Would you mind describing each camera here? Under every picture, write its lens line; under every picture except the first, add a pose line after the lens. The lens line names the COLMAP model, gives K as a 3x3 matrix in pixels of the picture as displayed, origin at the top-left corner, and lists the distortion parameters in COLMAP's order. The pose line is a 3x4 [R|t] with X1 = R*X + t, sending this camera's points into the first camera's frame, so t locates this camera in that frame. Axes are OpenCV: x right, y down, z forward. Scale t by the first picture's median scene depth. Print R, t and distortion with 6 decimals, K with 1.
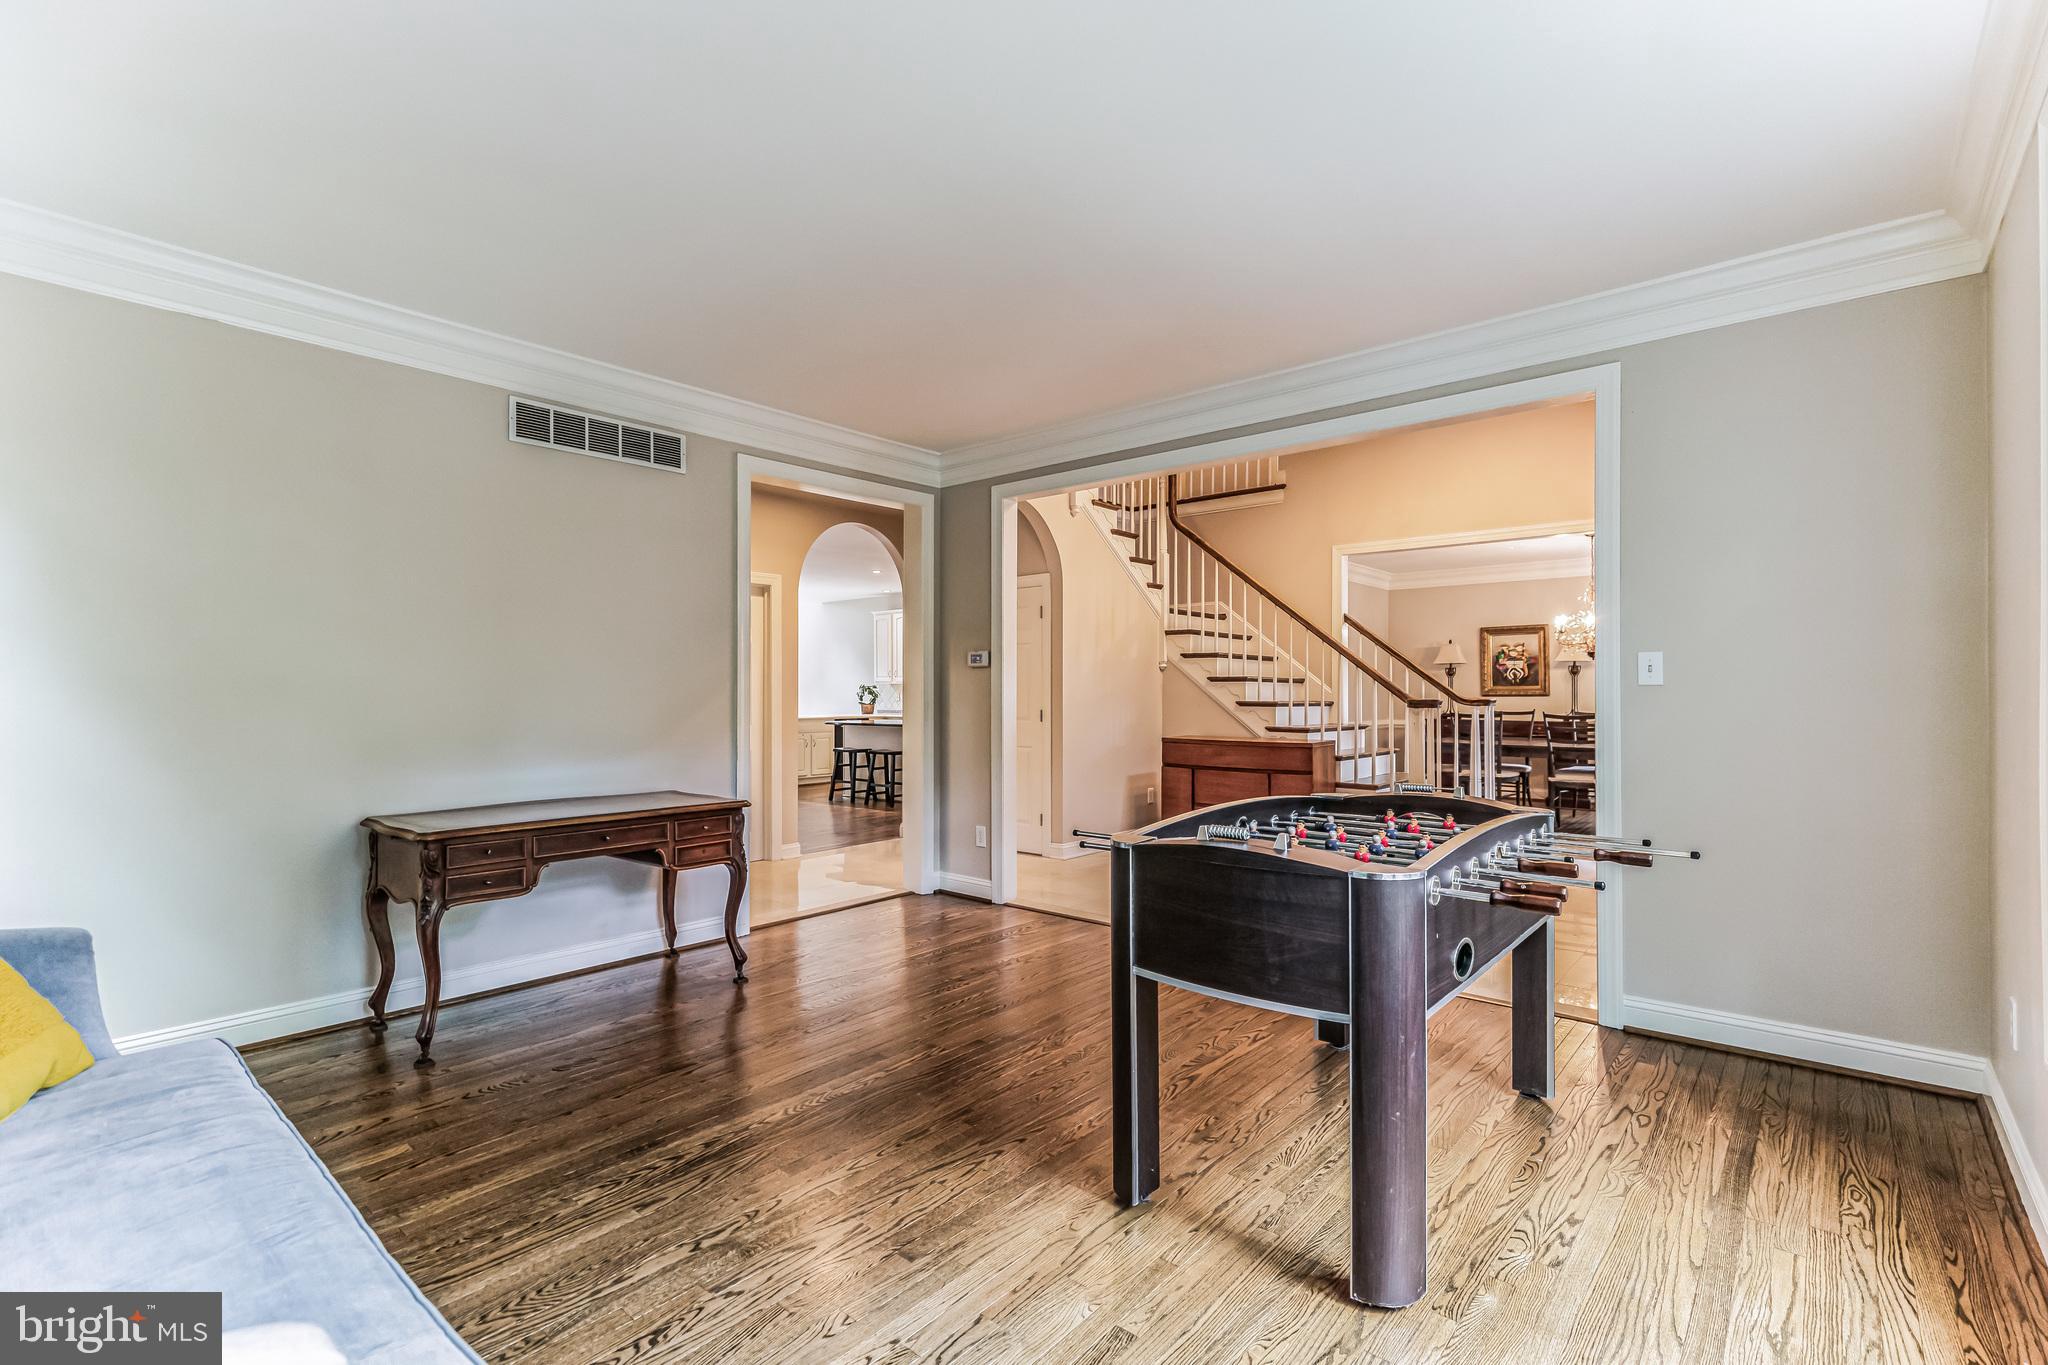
lens RADIAL K [[938.7, 0, 1021.4], [0, 938.7, 684.9], [0, 0, 1]] dist [0.002856, 0.000104]
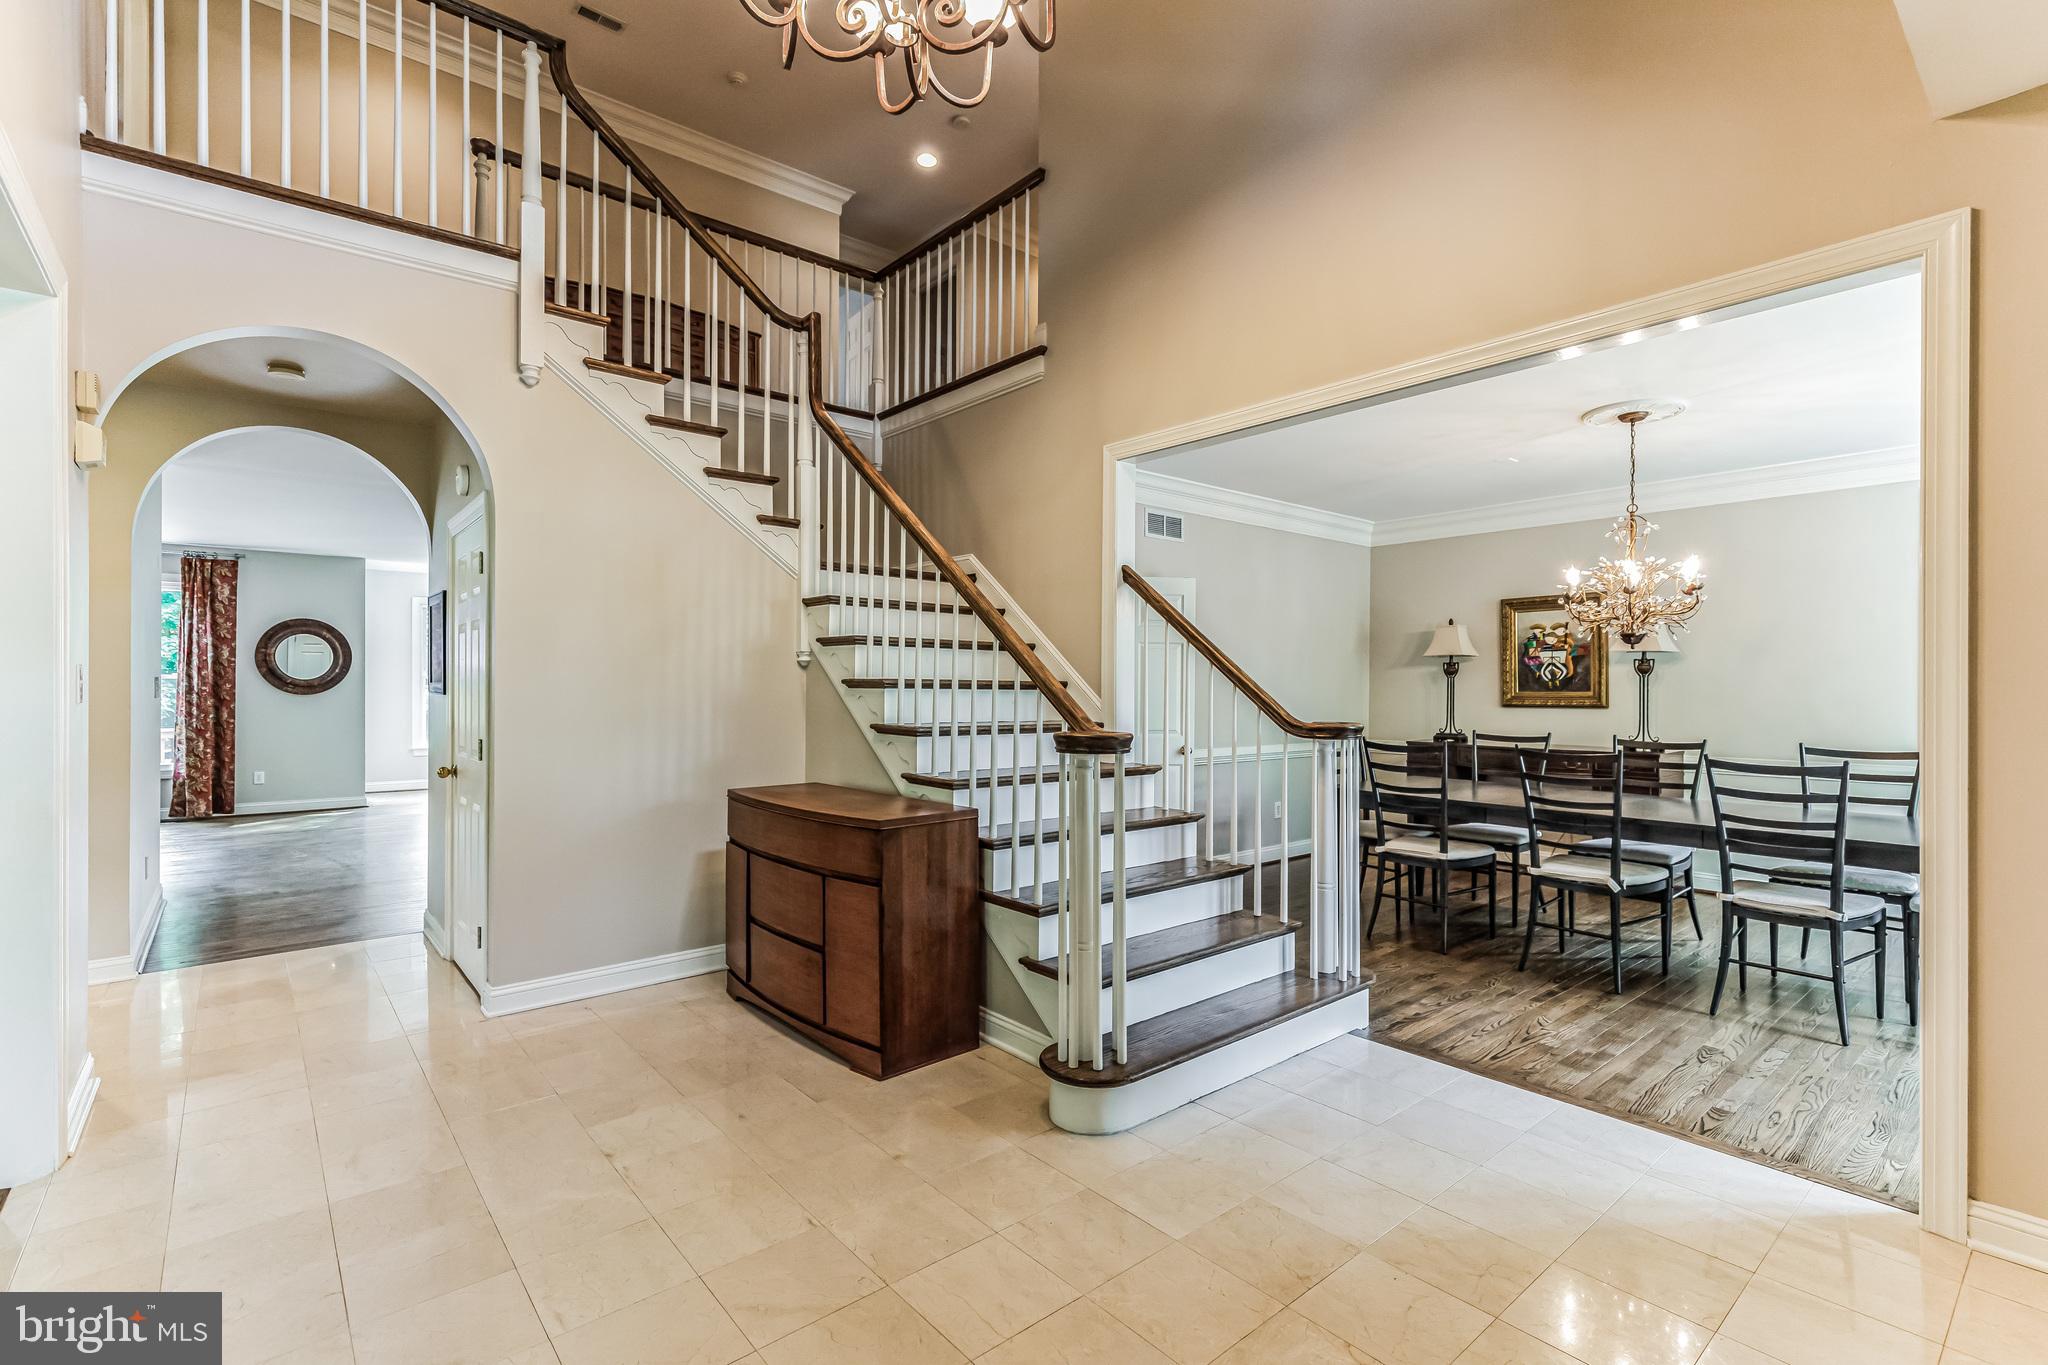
lens RADIAL K [[938.7, 0, 1026.1], [0, 938.7, 686.3], [0, 0, 1]] dist [0.002856, 0.000104]
pose [[0.987970, 0.003943, -0.154596, 0.379587], [-0.002806, 0.999967, 0.007573, -0.008193], [0.154620, -0.007048, 0.987949, 0.447132]]
